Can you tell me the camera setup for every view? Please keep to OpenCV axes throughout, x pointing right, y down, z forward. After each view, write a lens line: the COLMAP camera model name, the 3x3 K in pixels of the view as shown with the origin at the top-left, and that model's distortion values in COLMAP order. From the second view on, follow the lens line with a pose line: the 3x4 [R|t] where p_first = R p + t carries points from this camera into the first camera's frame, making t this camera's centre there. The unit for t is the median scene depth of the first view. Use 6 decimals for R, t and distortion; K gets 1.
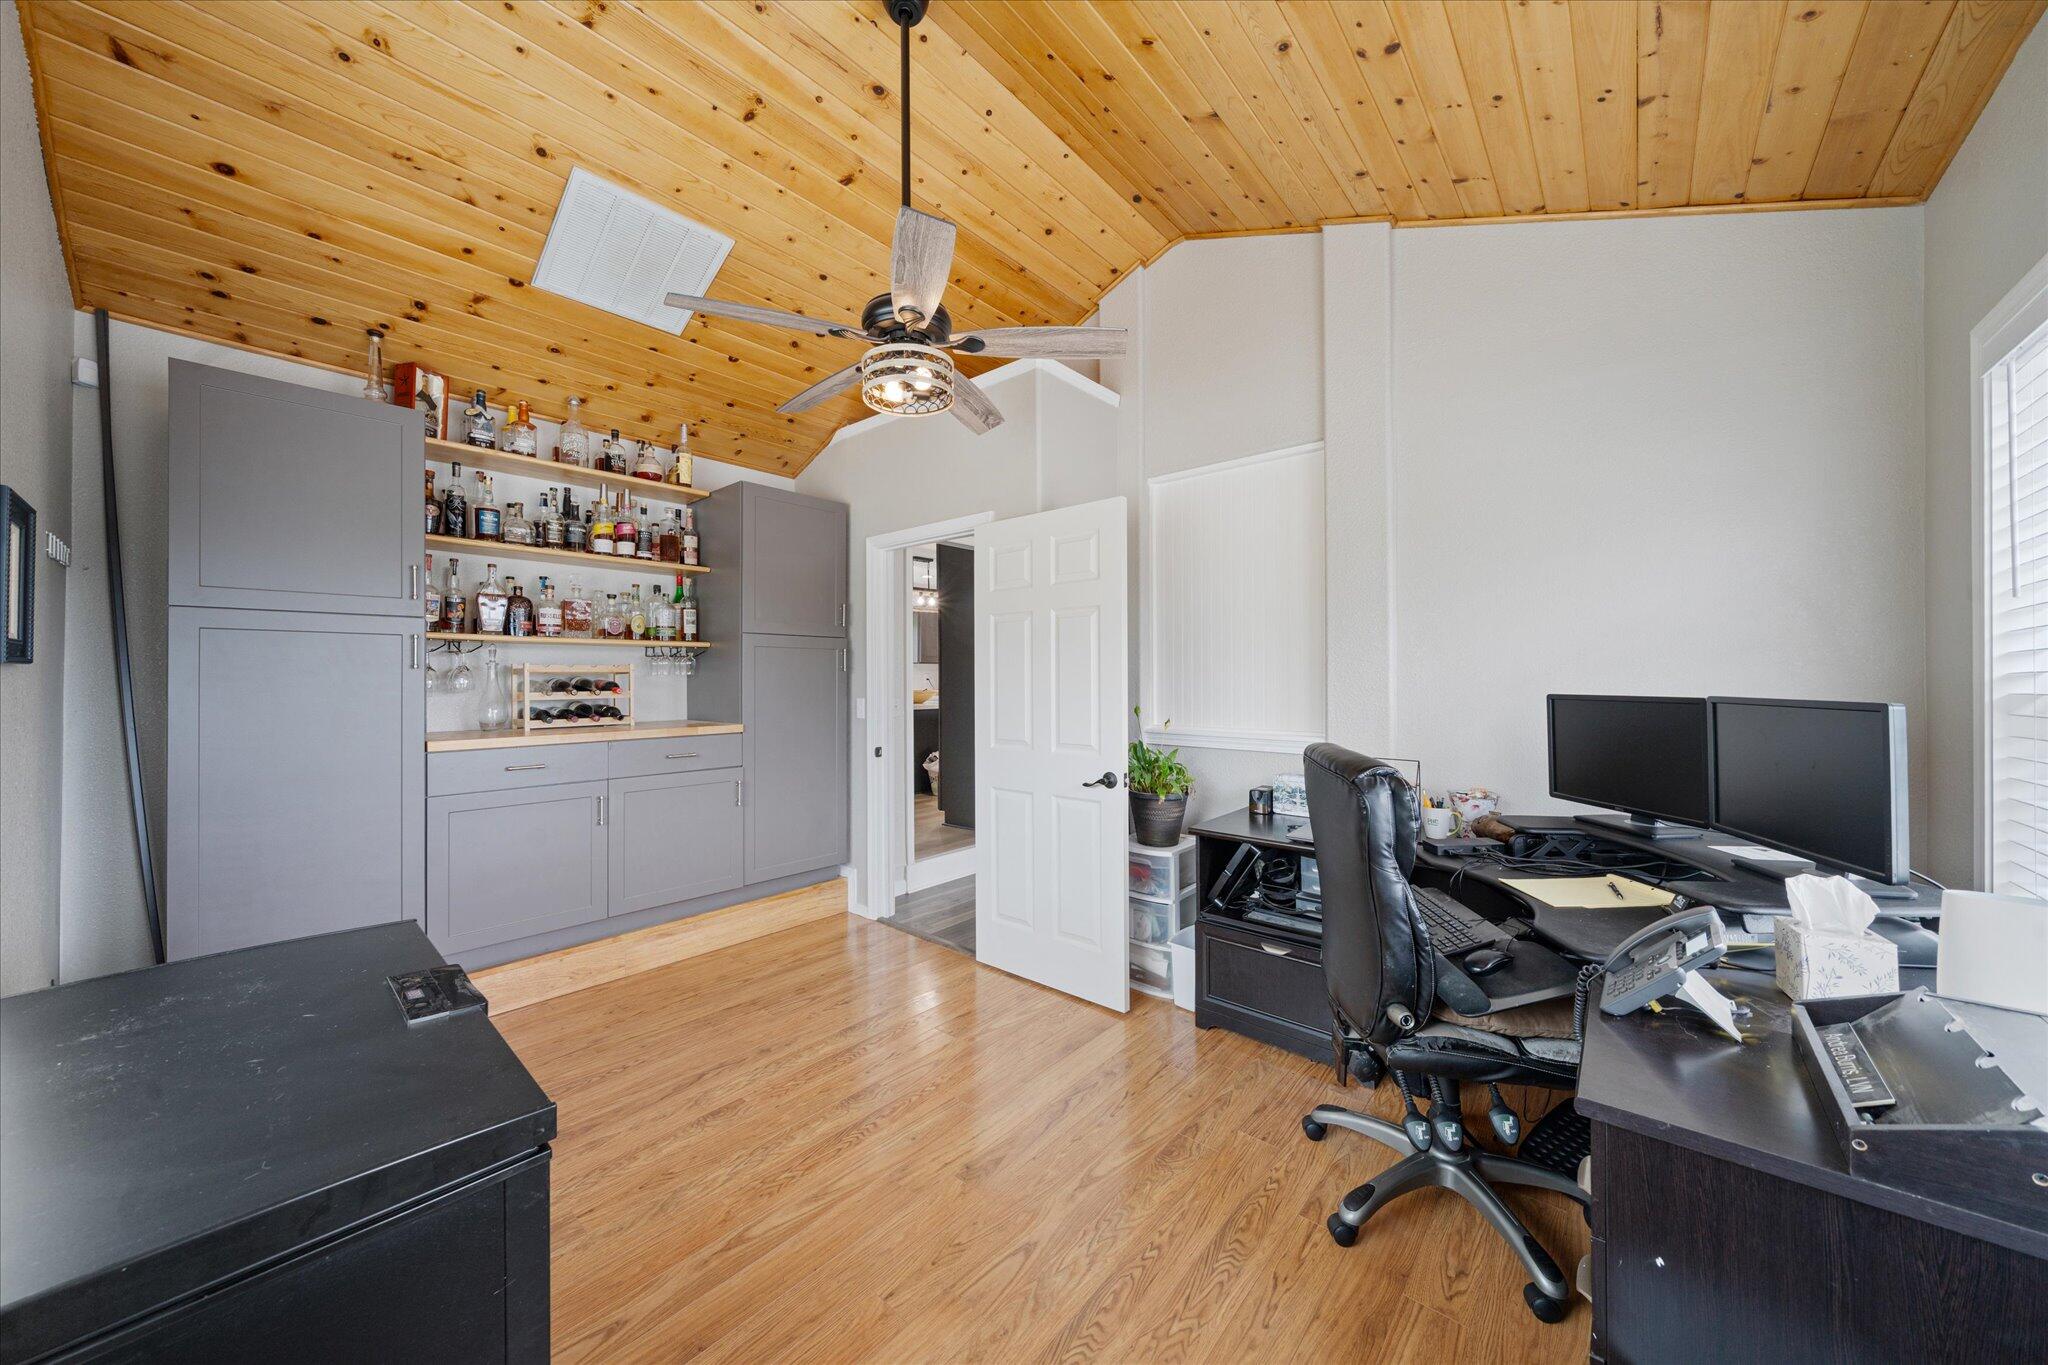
lens RADIAL K [[723.2, 0, 1016.8], [0, 723.2, 671.7], [0, 0, 1]] dist [0.000588, 0.000121]
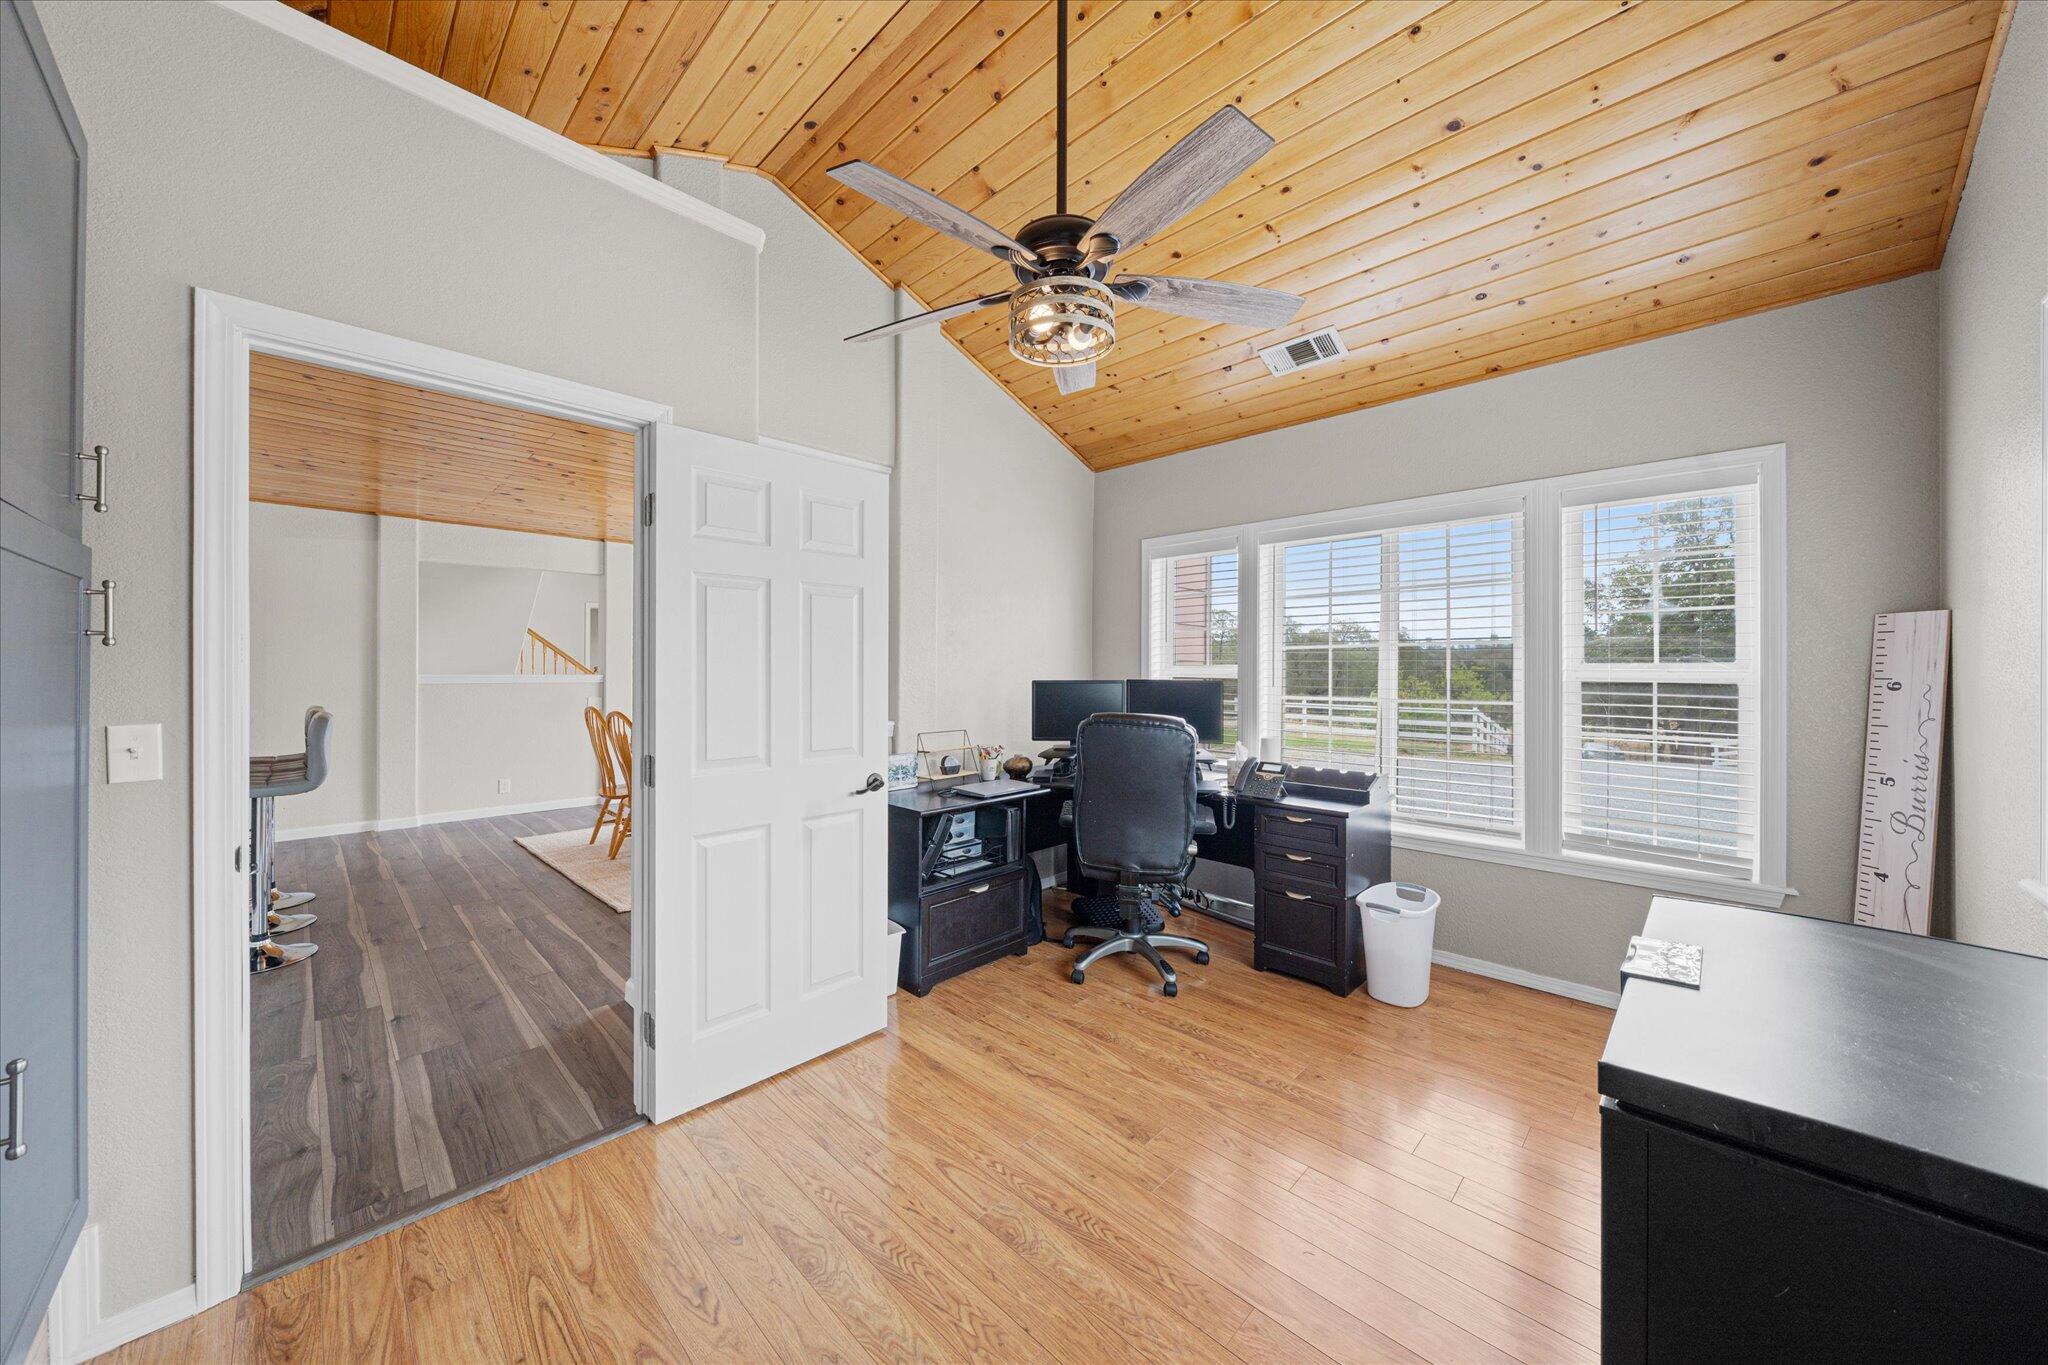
lens RADIAL K [[723.2, 0, 1016.8], [0, 723.2, 671.7], [0, 0, 1]] dist [0.000588, 0.000121]
pose [[0.040662, 0.000626, 0.999173, -0.789884], [-0.005551, 0.999985, -0.000401, 0.010201], [-0.999158, -0.005530, 0.040664, 0.796676]]
